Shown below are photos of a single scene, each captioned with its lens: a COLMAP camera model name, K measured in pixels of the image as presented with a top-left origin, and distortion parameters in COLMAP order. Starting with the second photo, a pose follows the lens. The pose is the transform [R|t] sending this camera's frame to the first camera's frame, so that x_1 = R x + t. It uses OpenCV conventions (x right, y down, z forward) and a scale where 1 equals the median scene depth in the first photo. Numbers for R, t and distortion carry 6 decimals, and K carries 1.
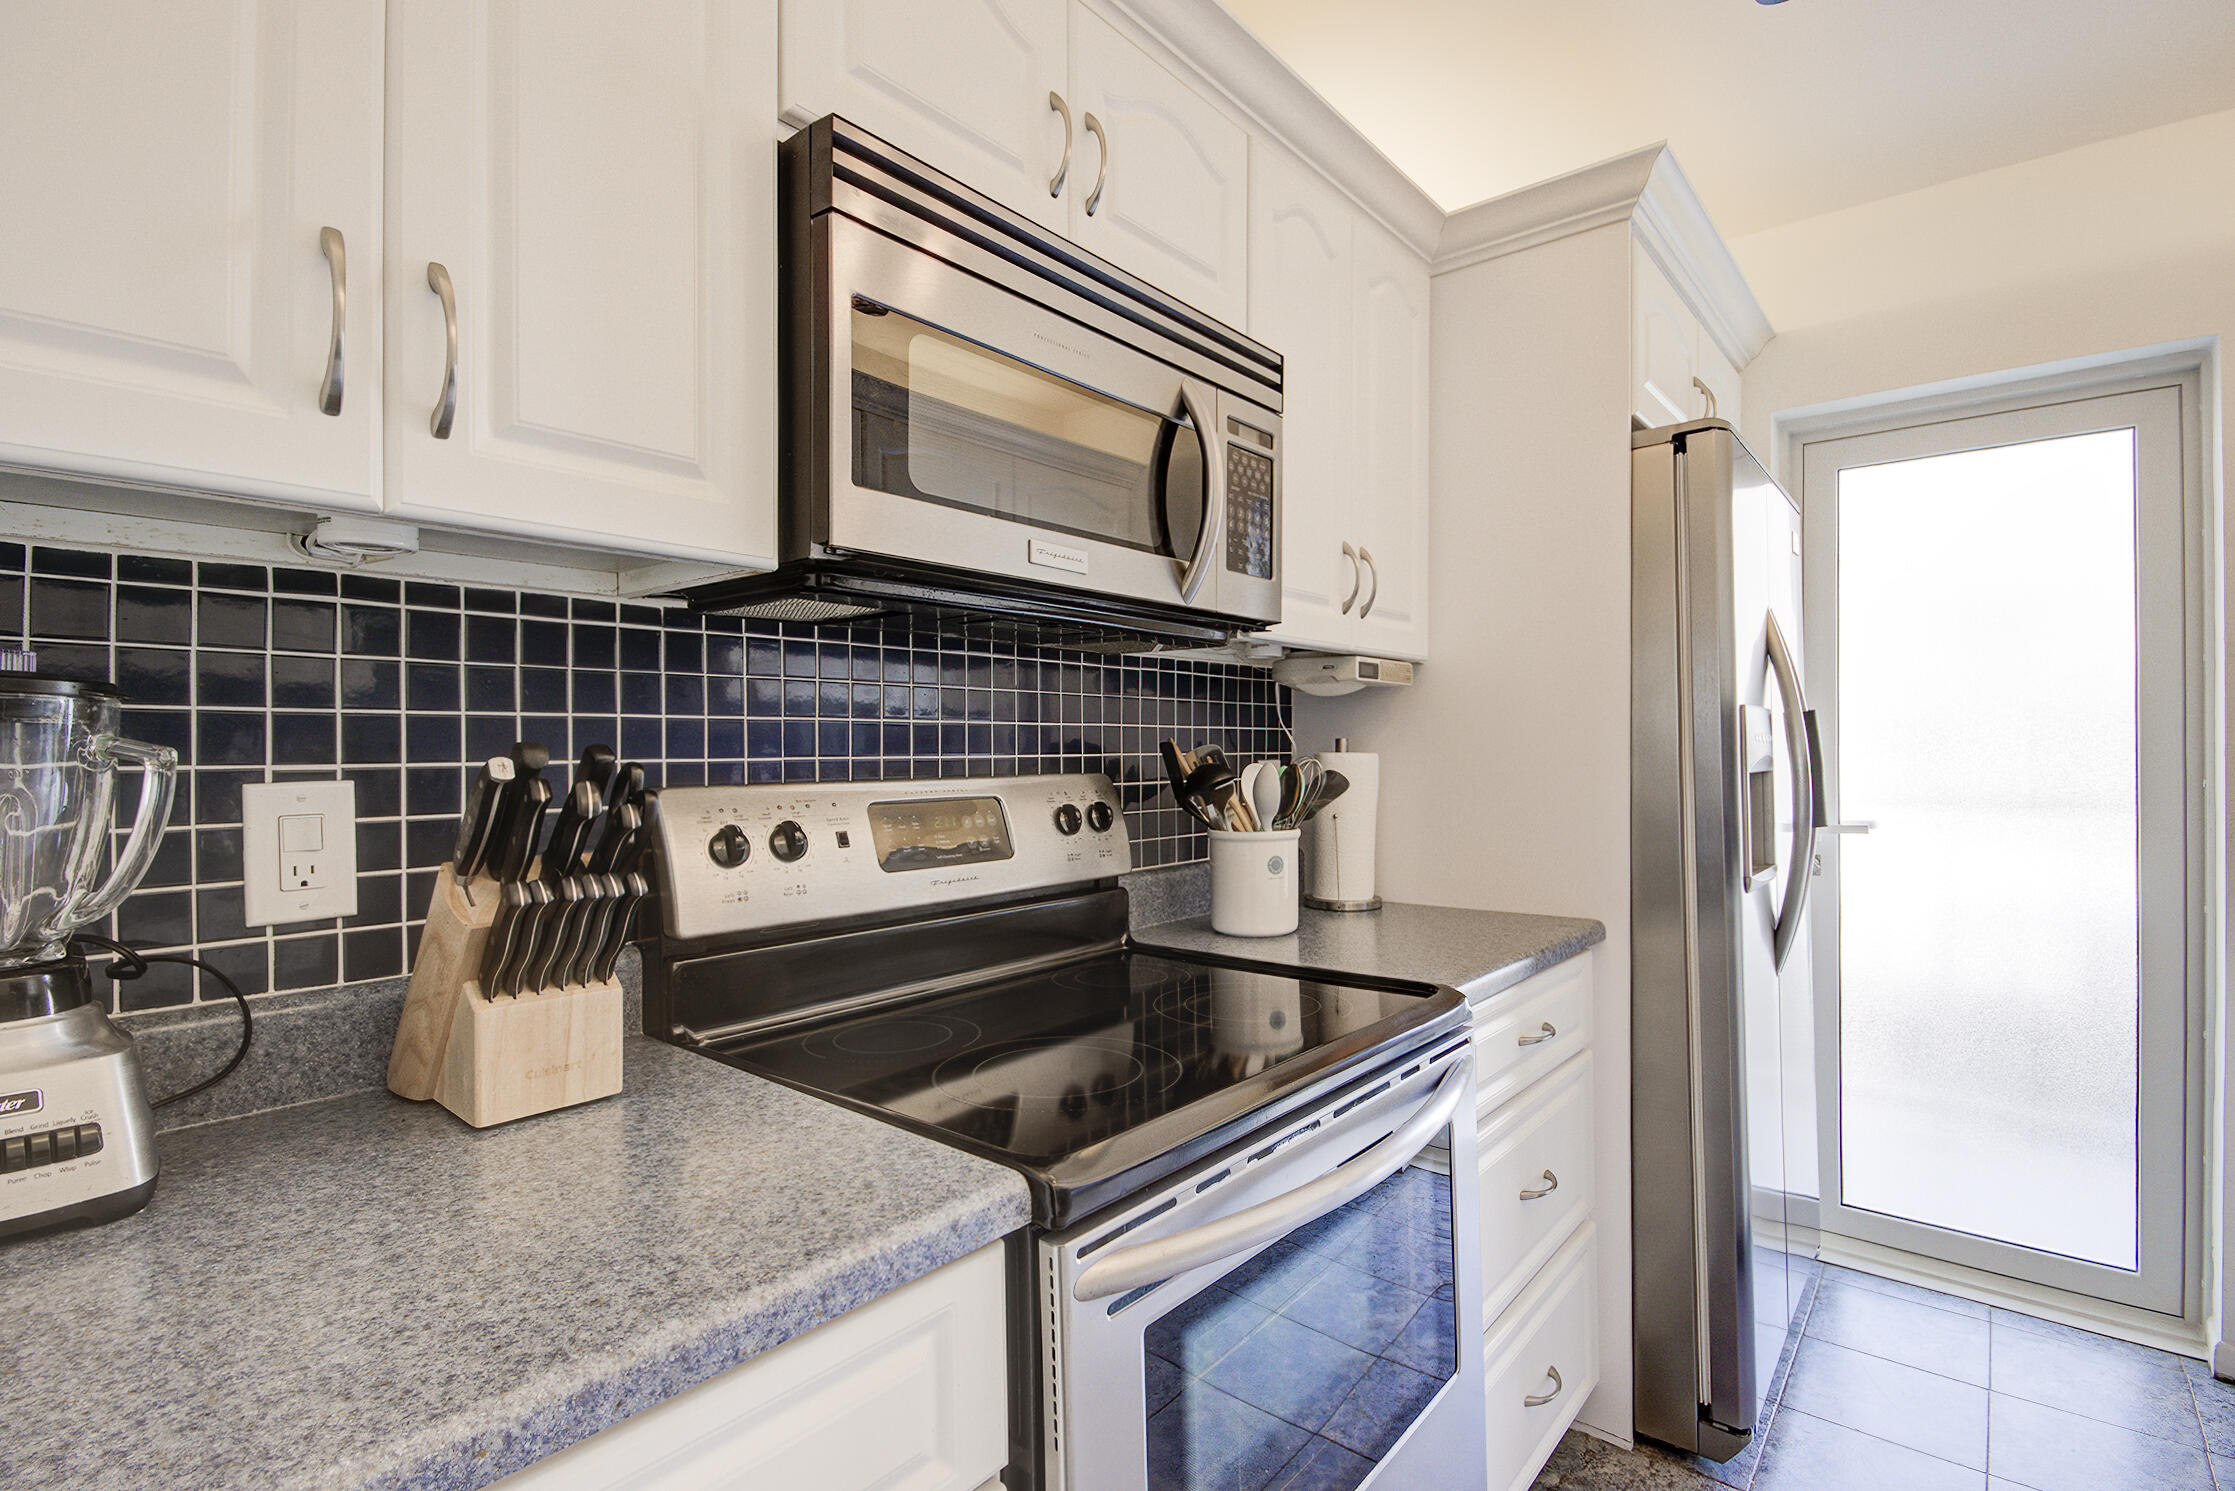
lens RADIAL K [[1065.9, 0, 1114.4], [0, 1065.9, 747.2], [0, 0, 1]] dist [0.004087, -0.007265]
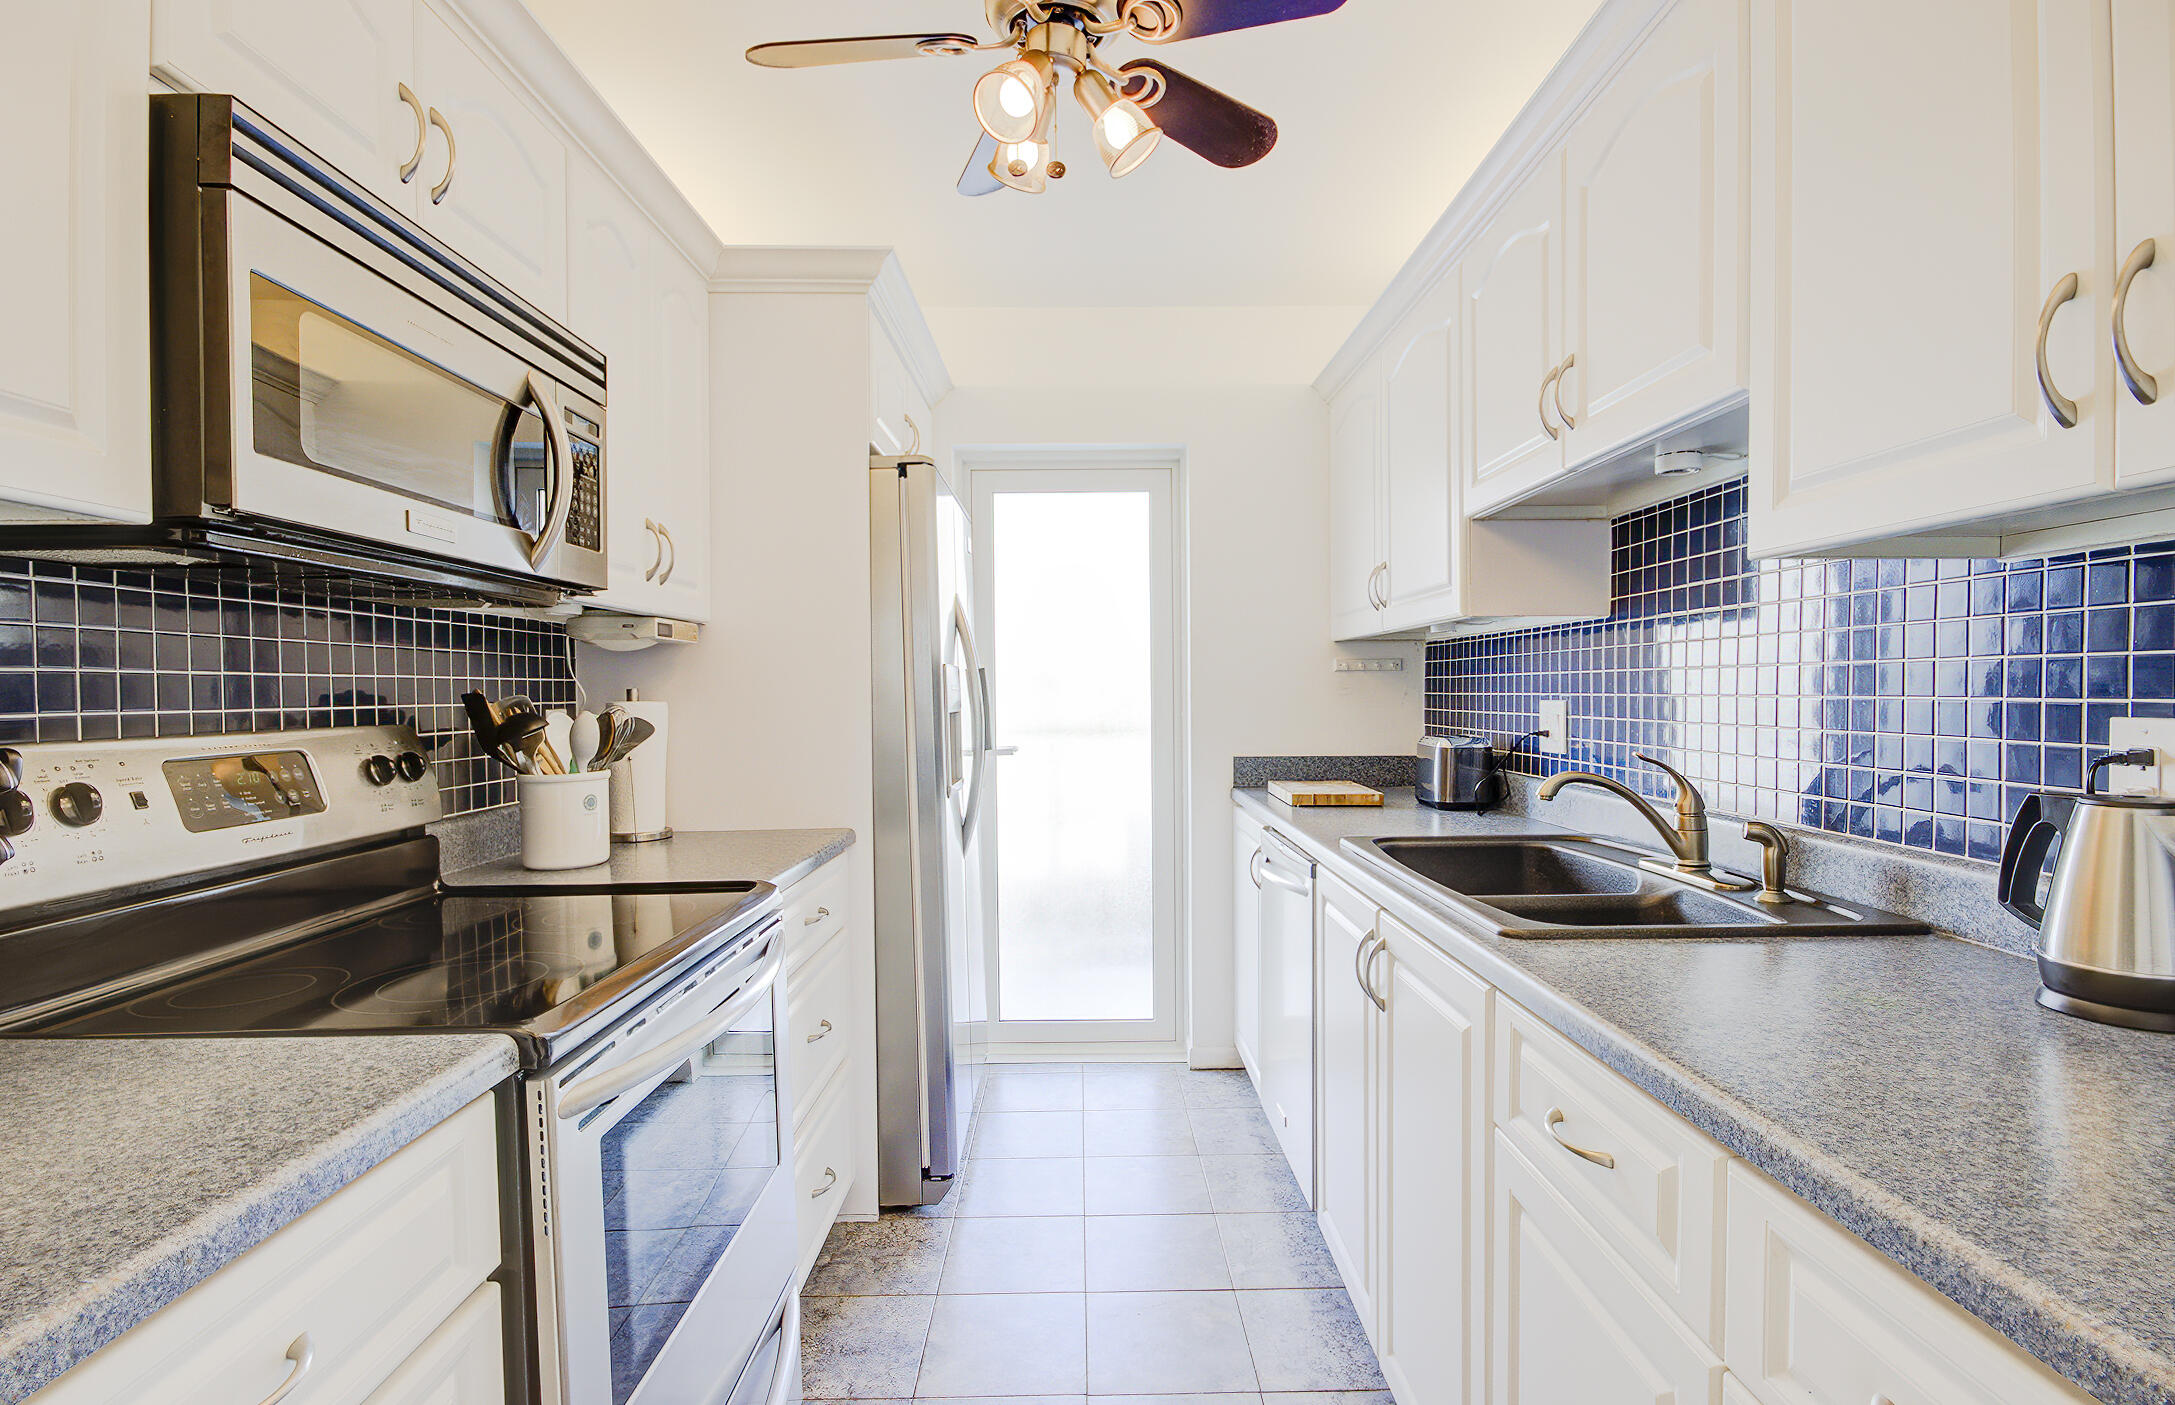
lens RADIAL K [[1047.0, 0, 1087.5], [0, 1047.0, 702.5], [0, 0, 1]] dist [-0.000951, -0.000119]
pose [[0.764669, -0.010927, 0.644331, -0.173938], [0.005757, 0.999932, 0.010126, -0.003060], [-0.644398, -0.004034, 0.764680, -0.195505]]
